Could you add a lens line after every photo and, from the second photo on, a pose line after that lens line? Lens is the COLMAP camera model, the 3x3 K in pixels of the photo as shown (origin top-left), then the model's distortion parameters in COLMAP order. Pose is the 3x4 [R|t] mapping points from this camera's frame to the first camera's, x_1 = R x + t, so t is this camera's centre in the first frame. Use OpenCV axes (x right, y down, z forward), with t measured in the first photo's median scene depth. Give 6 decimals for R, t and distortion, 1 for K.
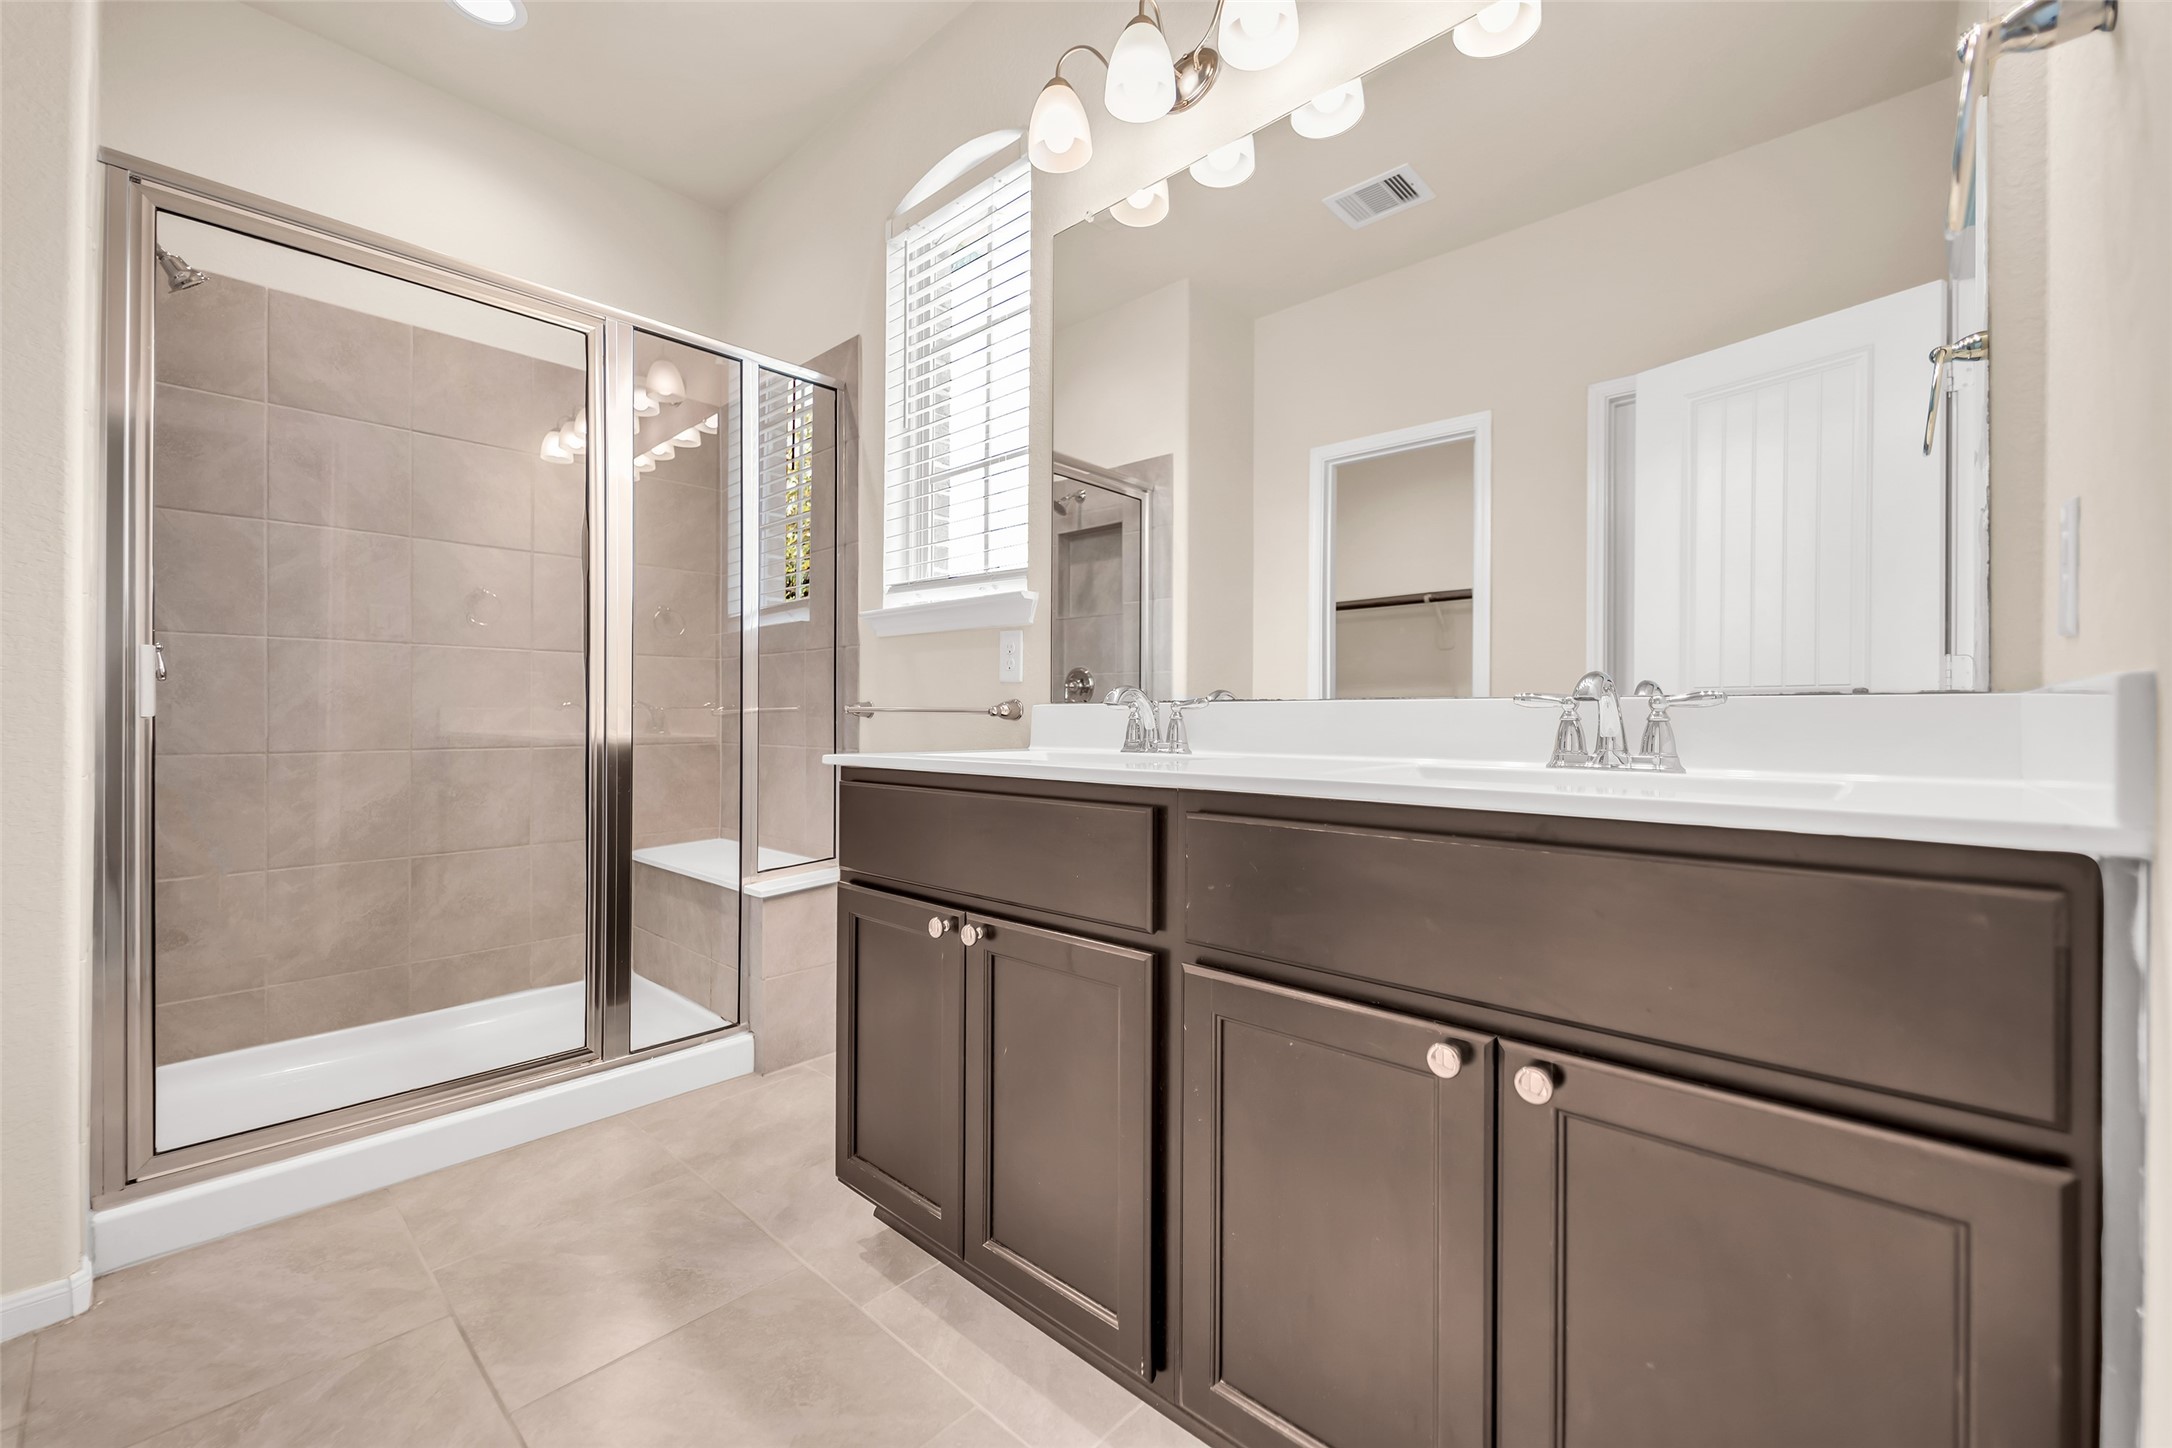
lens RADIAL K [[883.2, 0, 1078.9], [0, 883.2, 726.4], [0, 0, 1]] dist [0.001776, 0.000554]
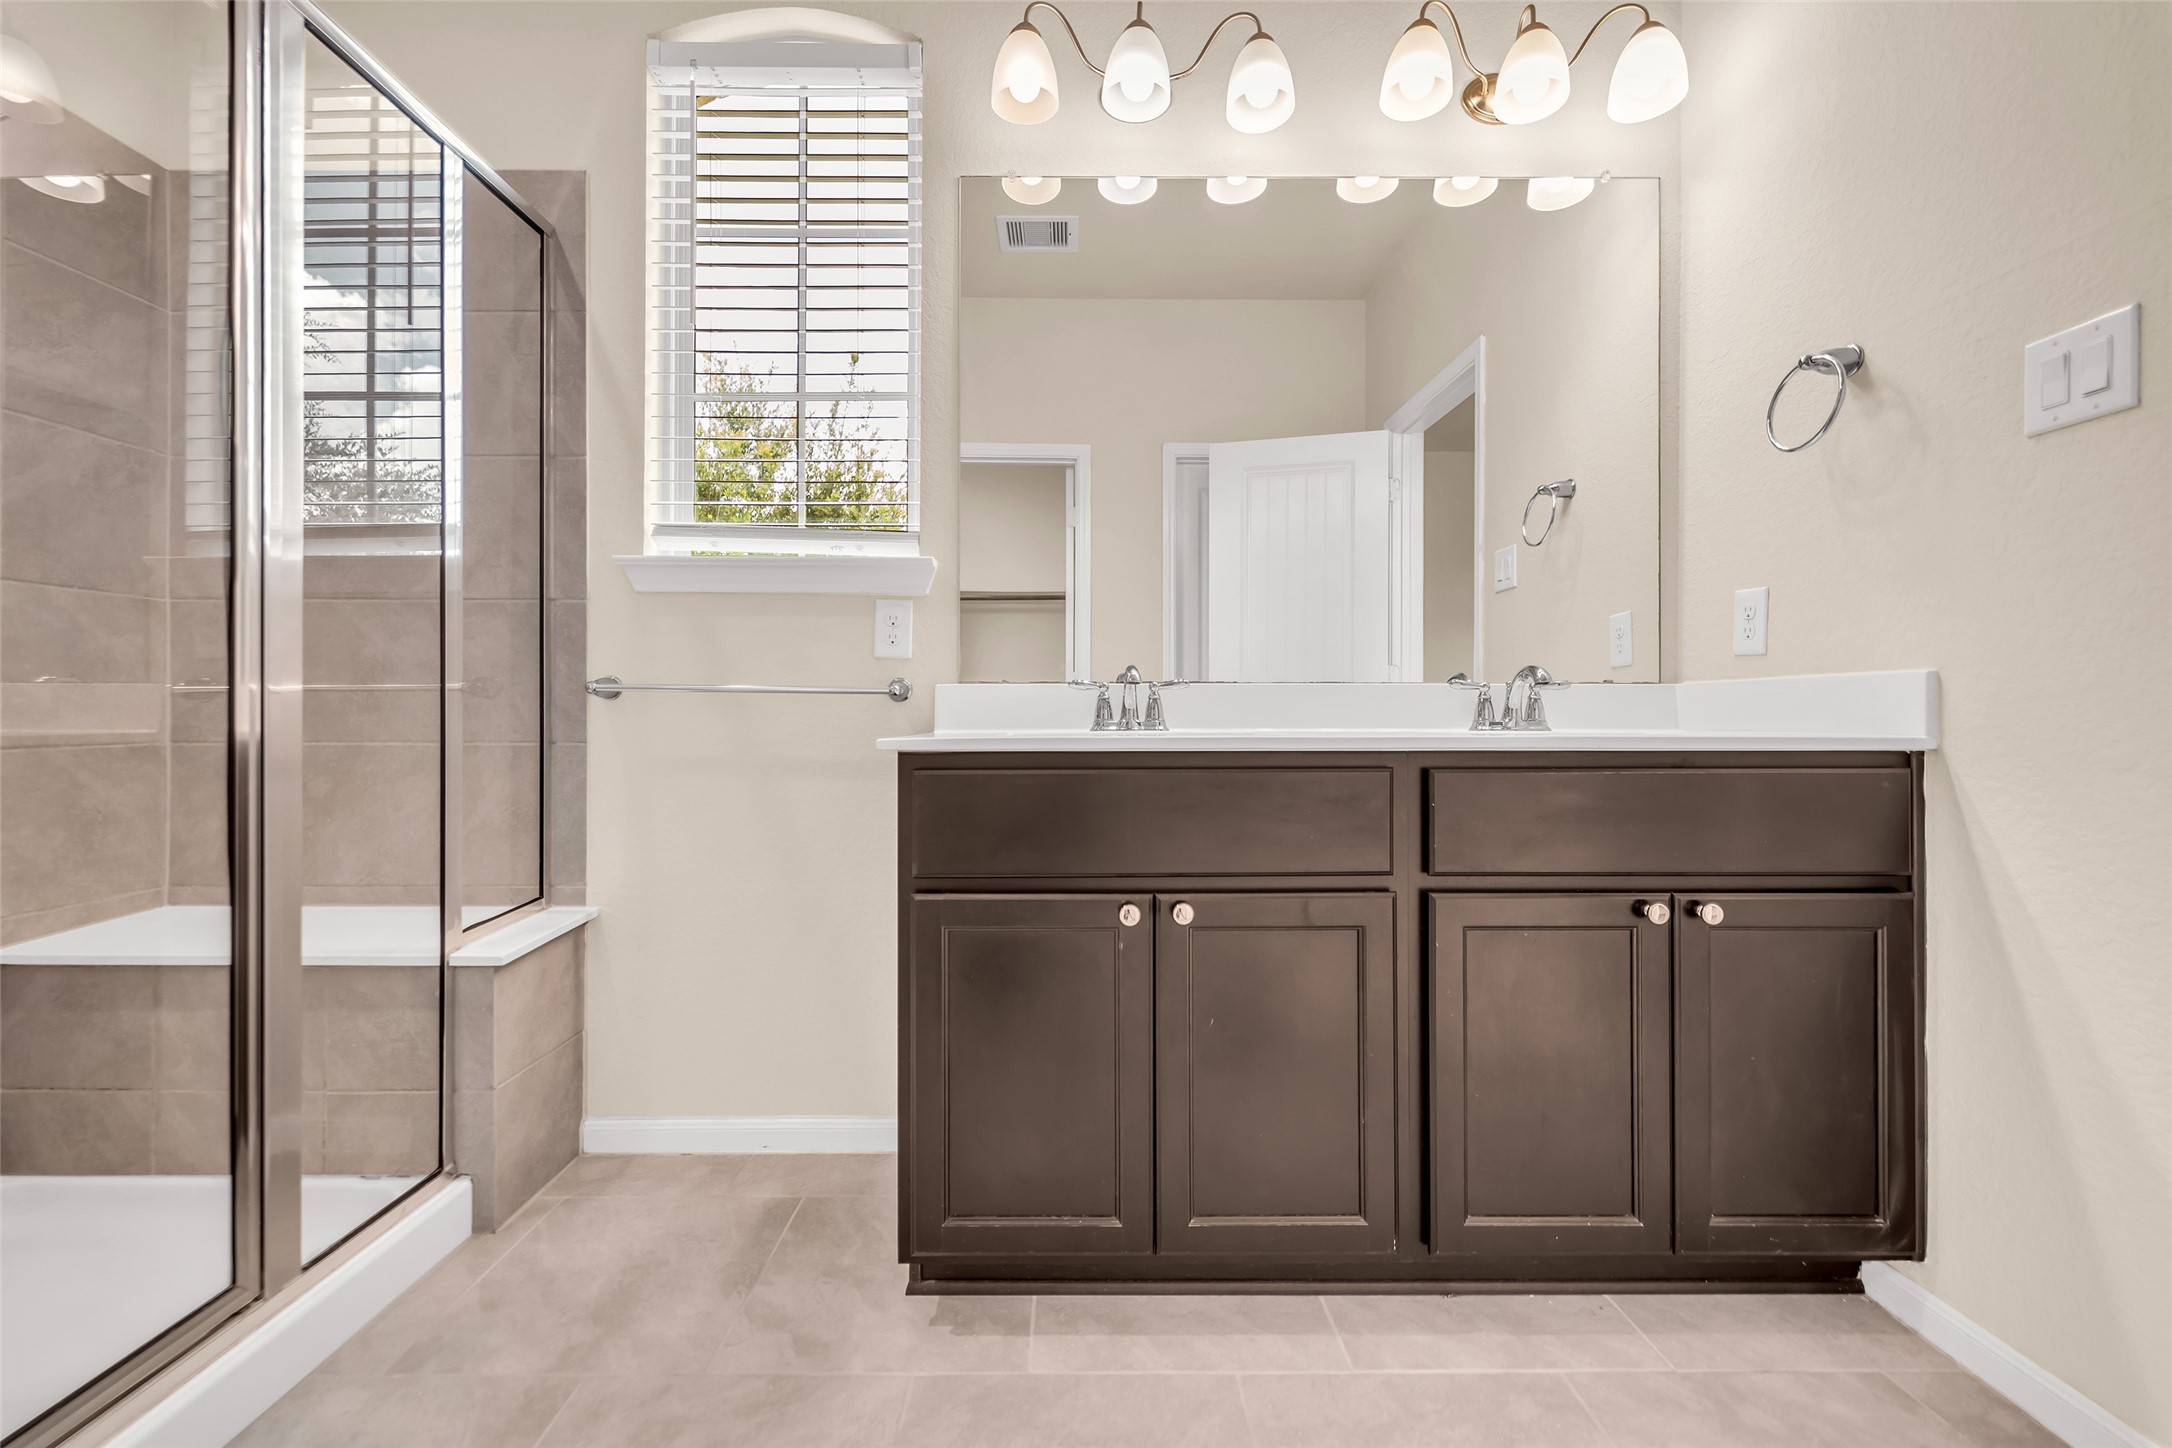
lens RADIAL K [[883.2, 0, 1102.8], [0, 883.2, 715.7], [0, 0, 1]] dist [0.001776, 0.000554]
pose [[0.724057, -0.006701, 0.689708, -0.543266], [0.009147, 0.999958, 0.000112, 0.009458], [-0.689680, 0.006228, 0.724088, 0.218930]]
